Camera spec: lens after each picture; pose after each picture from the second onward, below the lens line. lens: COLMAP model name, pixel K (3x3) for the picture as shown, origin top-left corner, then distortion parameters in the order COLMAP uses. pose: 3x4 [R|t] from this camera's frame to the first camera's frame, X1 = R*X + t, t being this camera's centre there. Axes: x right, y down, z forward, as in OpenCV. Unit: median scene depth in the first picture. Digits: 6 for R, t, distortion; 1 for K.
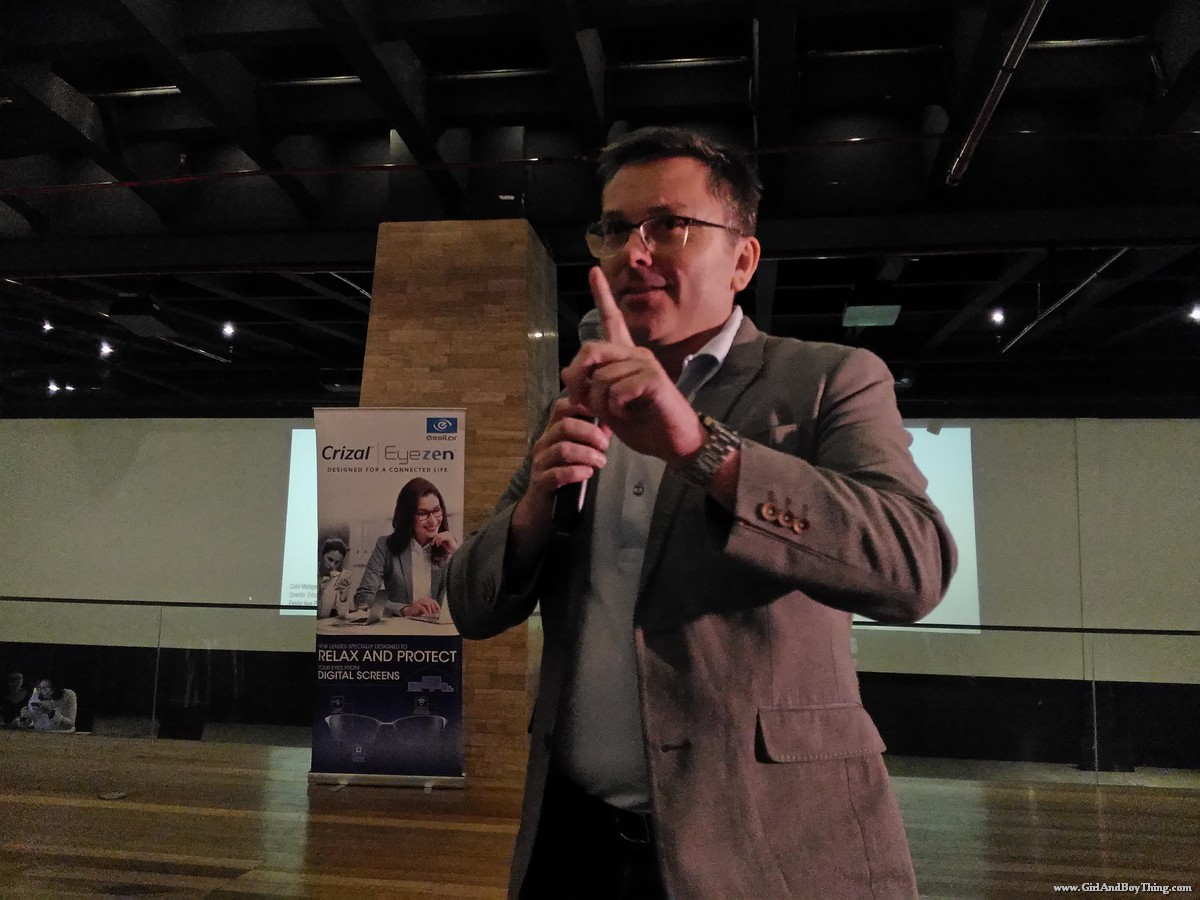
lens RADIAL K [[930.6, 0, 606.6], [0, 930.6, 451.1], [0, 0, 1]] dist [0.100502, -0.225545]
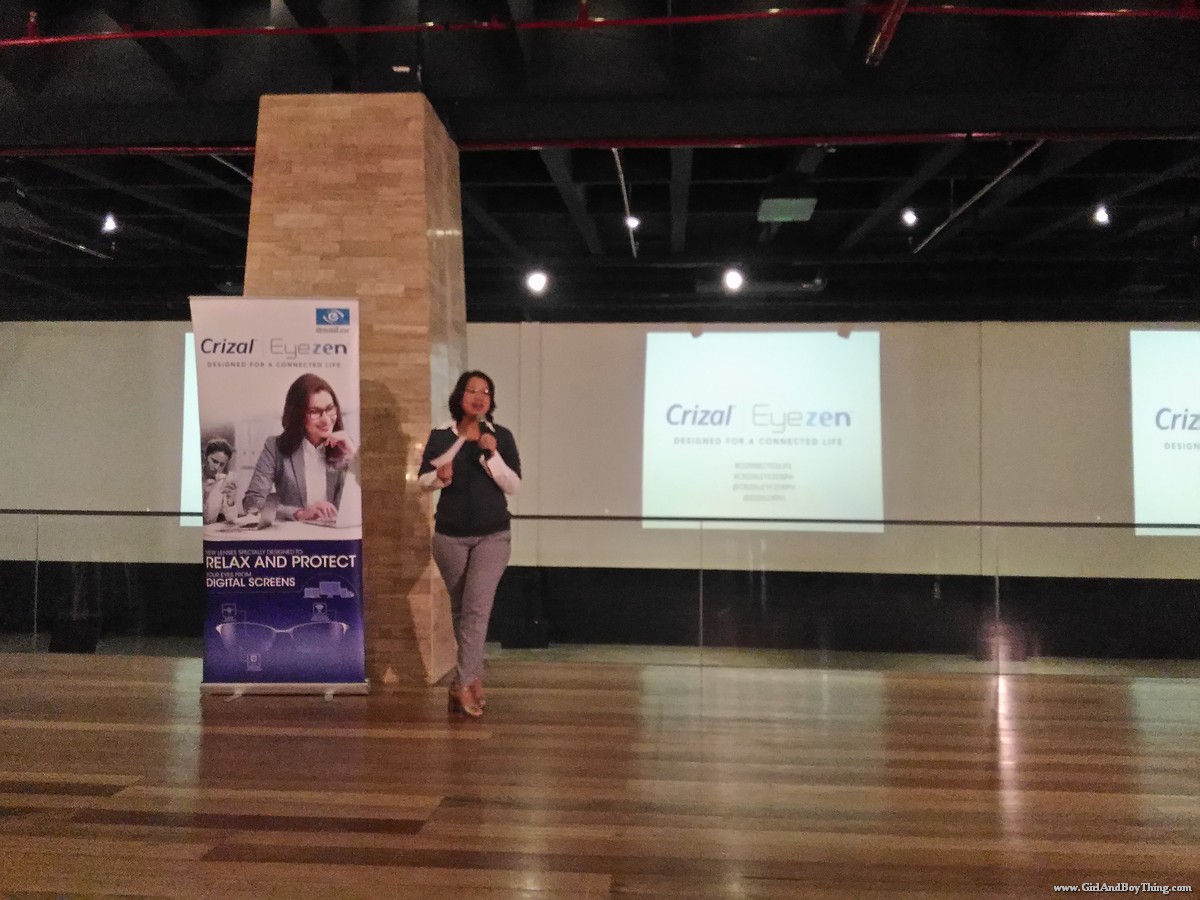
lens RADIAL K [[918.1, 0, 600.0], [0, 918.1, 450.0], [0, 0, 1]] dist [0.101499, -0.206965]
pose [[0.996591, -0.008812, 0.082026, 0.011484], [0.001215, 0.995739, 0.092213, 0.019799], [-0.082489, -0.091799, 0.992355, 0.053396]]
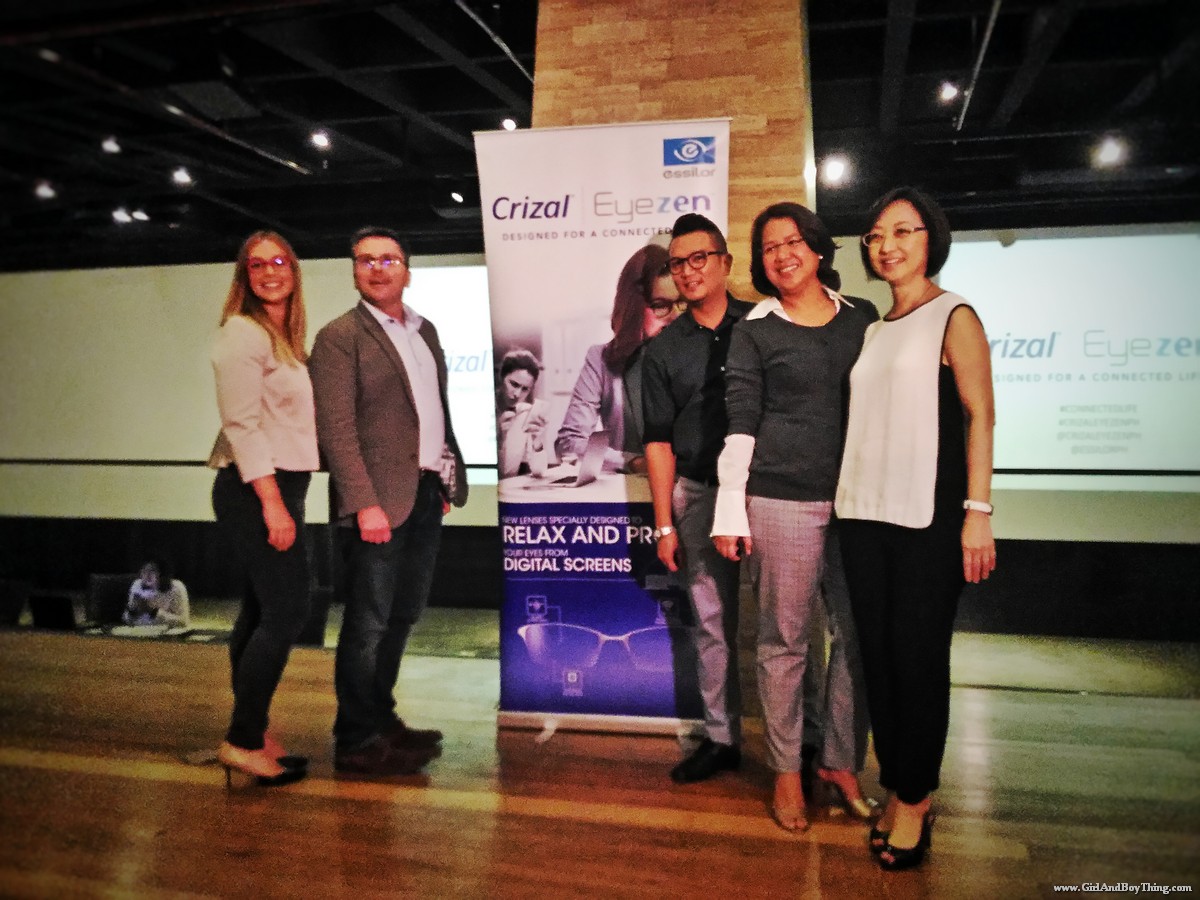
lens RADIAL K [[918.1, 0, 600.0], [0, 918.1, 450.0], [0, 0, 1]] dist [0.101499, -0.206965]
pose [[0.994938, -0.017725, -0.098918, -0.177521], [0.030848, 0.990668, 0.132758, 0.079160], [0.095642, -0.135138, 0.986200, 0.395100]]
